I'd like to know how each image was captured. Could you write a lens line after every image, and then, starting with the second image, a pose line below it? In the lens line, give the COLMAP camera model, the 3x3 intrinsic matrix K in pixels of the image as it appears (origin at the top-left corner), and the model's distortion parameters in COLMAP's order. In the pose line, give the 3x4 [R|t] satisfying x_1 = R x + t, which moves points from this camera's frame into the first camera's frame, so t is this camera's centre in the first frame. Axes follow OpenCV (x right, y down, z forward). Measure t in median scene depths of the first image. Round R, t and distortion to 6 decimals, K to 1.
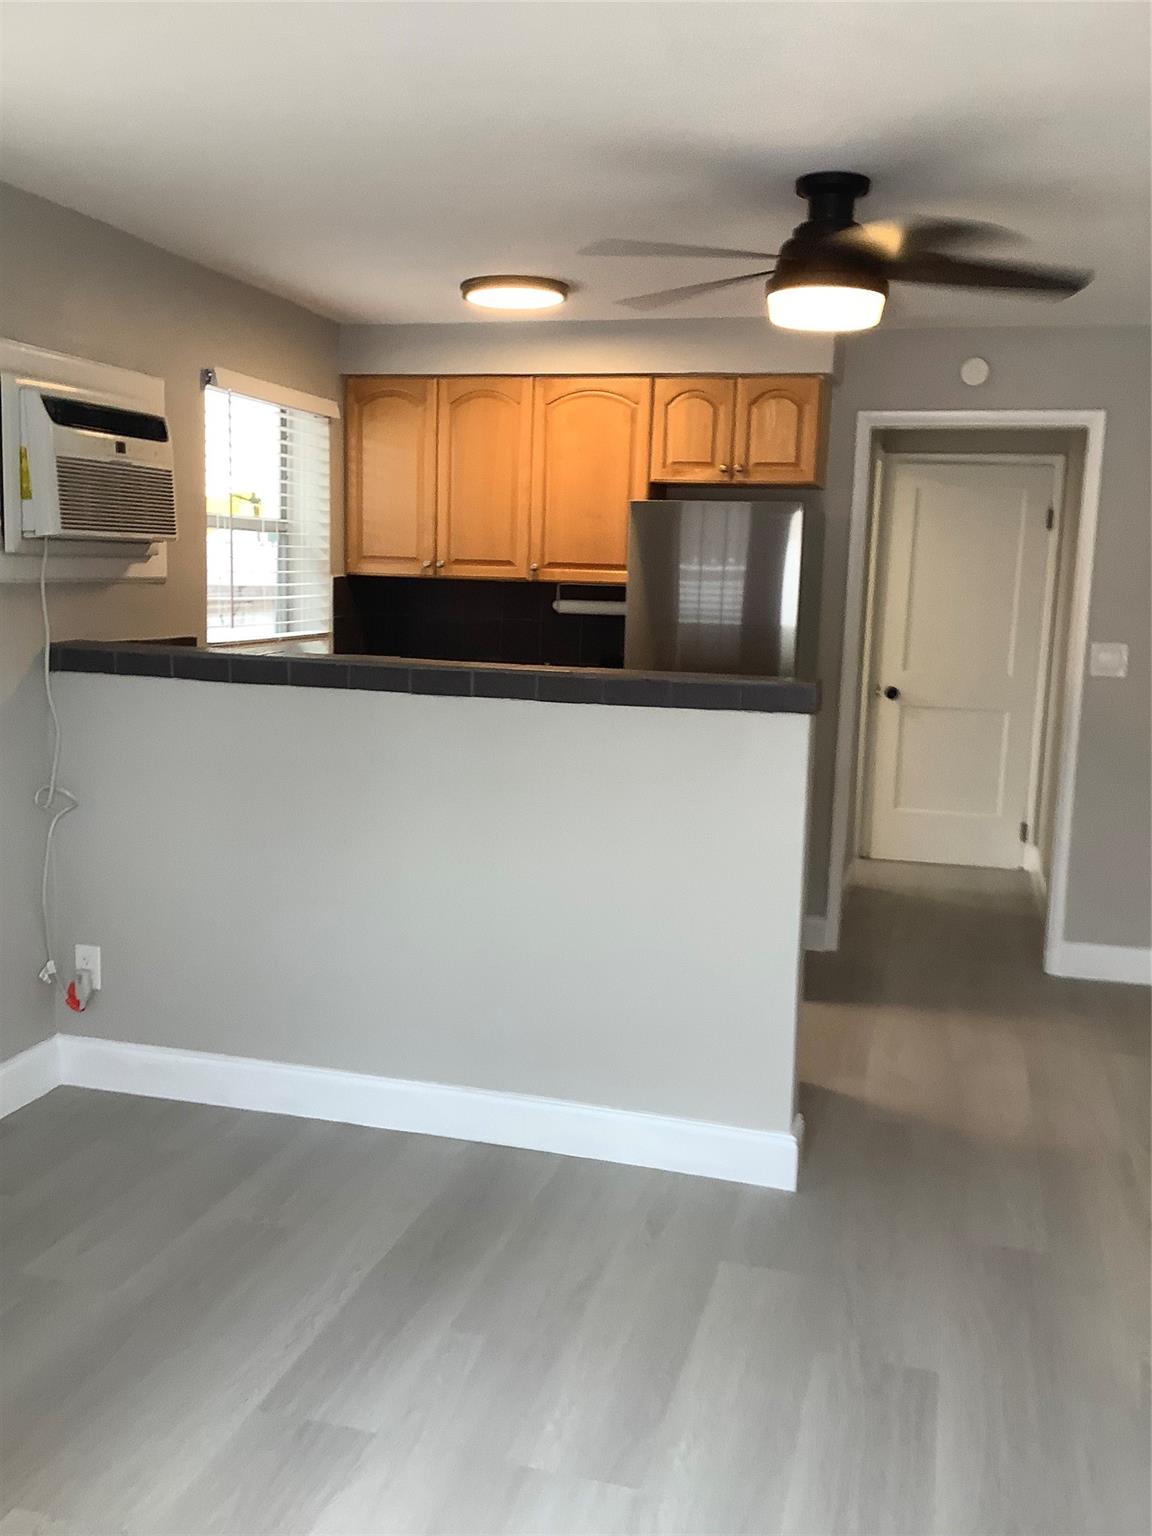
lens RADIAL K [[1393.1, 0, 576.0], [0, 1393.1, 768.0], [0, 0, 1]] dist [0.001118, -0.003702]
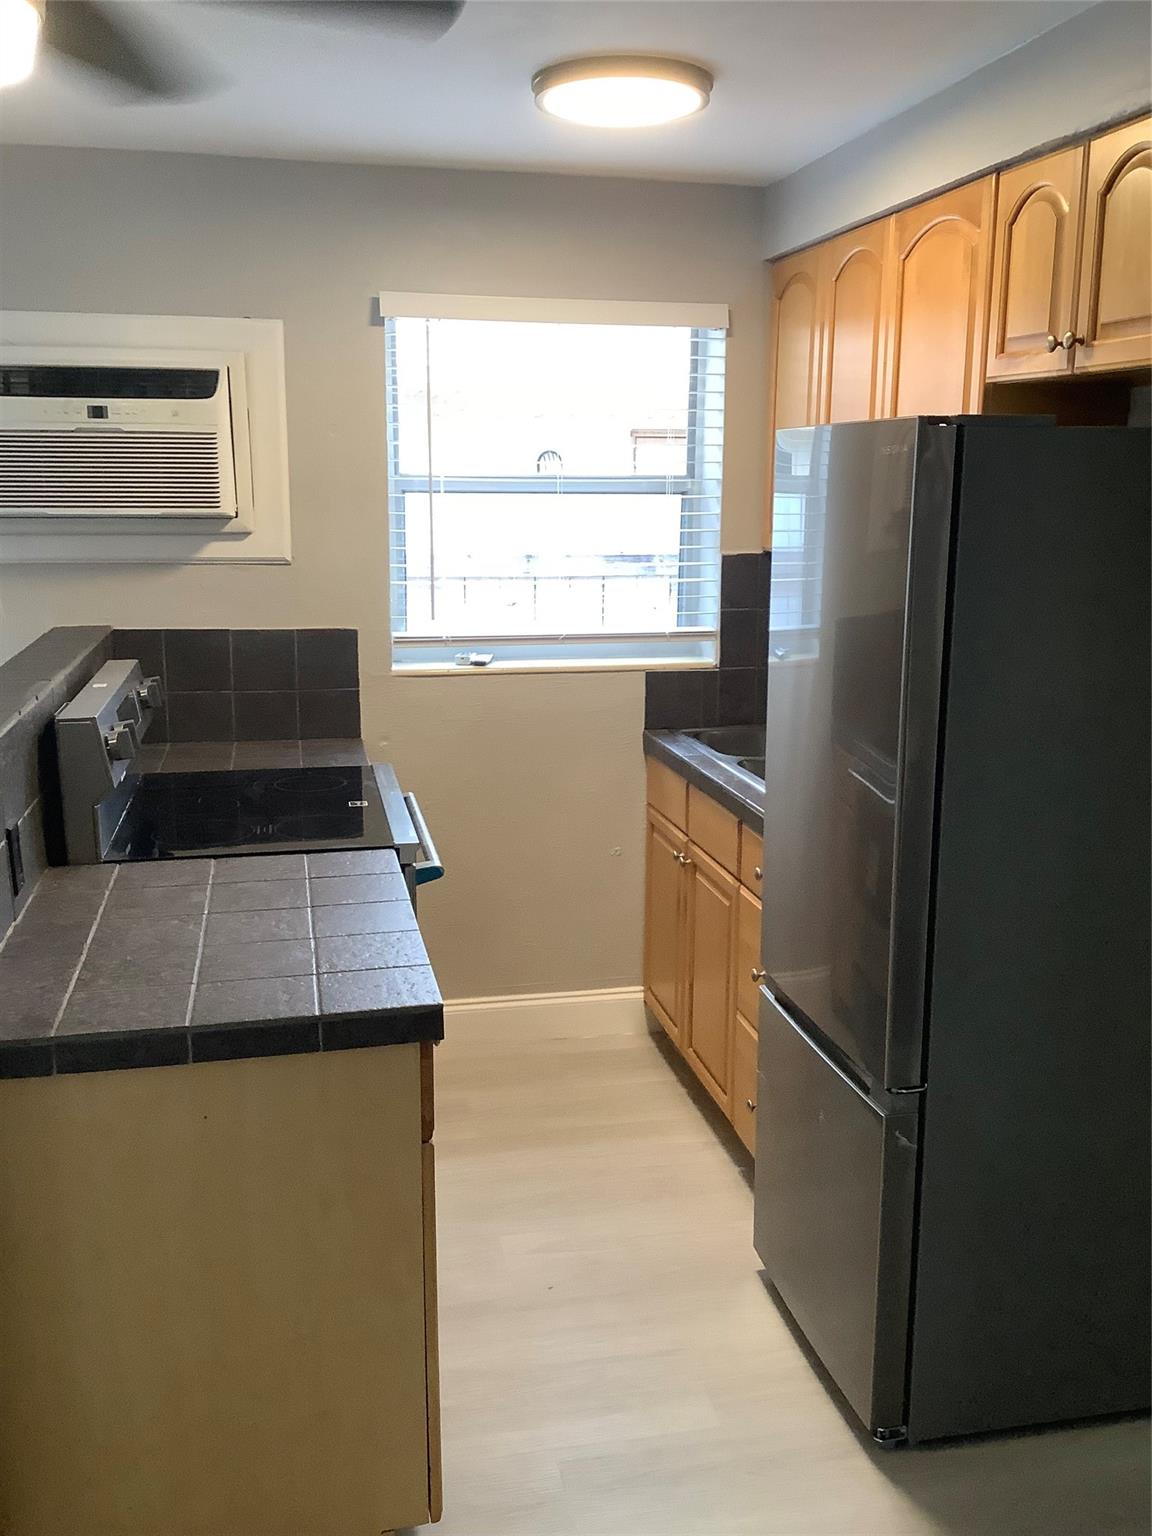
lens RADIAL K [[1393.1, 0, 576.0], [0, 1393.1, 768.0], [0, 0, 1]] dist [0.001118, -0.003702]
pose [[0.479344, 0.143721, -0.865779, 0.558467], [-0.116708, 0.988177, 0.099423, -0.118332], [0.869832, 0.053386, 0.490450, 0.765647]]
